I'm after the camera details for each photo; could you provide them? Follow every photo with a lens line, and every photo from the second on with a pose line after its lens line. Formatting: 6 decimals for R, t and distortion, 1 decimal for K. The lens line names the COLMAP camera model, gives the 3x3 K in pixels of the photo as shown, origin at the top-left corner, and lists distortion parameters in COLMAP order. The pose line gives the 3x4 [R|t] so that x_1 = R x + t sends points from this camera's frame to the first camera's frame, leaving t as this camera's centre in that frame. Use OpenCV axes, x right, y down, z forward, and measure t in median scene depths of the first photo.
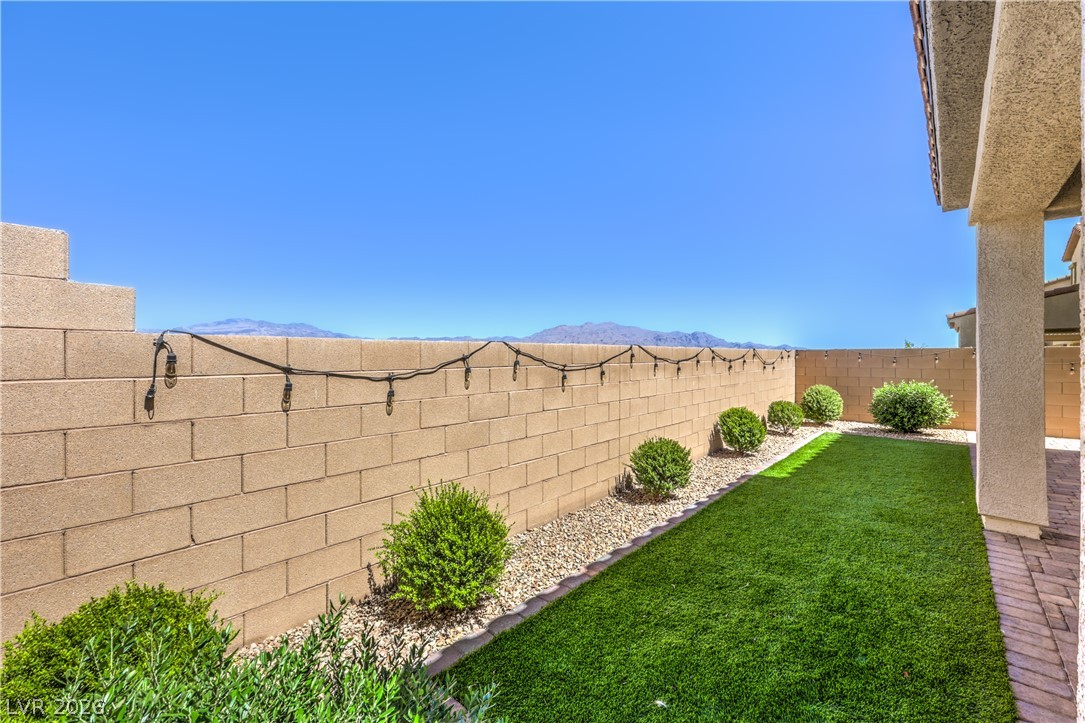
lens RADIAL K [[445.6, 0, 541.3], [0, 445.6, 358.3], [0, 0, 1]] dist [-0.001145, 0.000568]
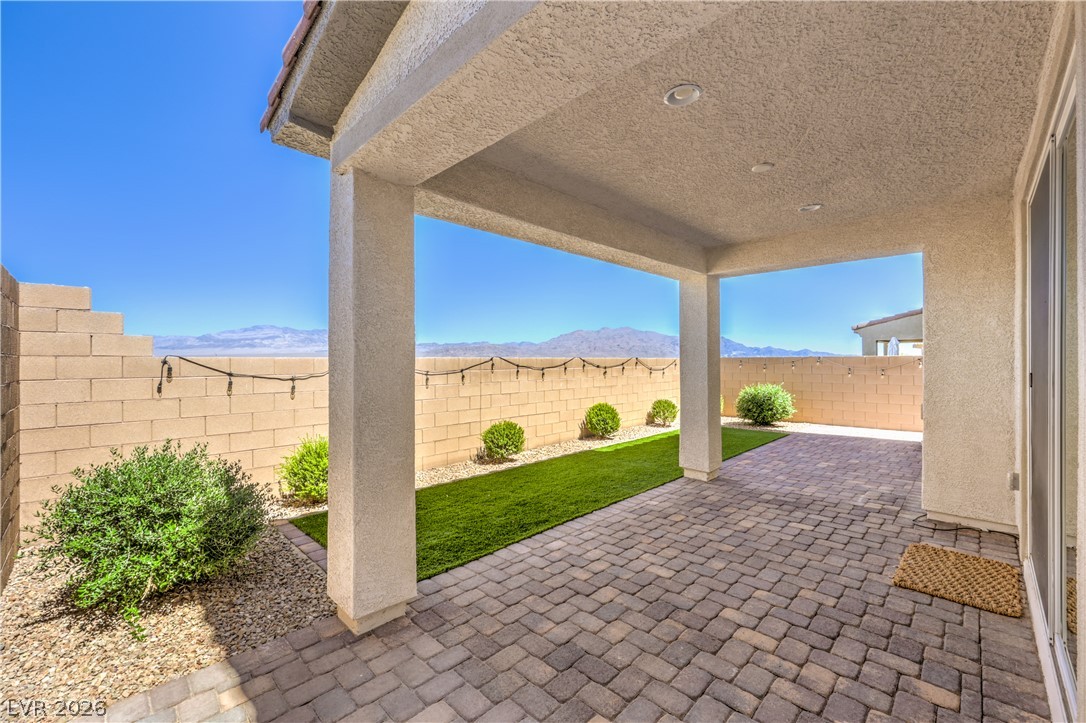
lens RADIAL K [[446.0, 0, 544.4], [0, 446.0, 361.9], [0, 0, 1]] dist [-0.001145, 0.000568]
pose [[0.999268, -0.000670, -0.038238, 0.463207], [0.000556, 0.999995, -0.003010, -0.011227], [0.038240, 0.002987, 0.999264, -0.471745]]
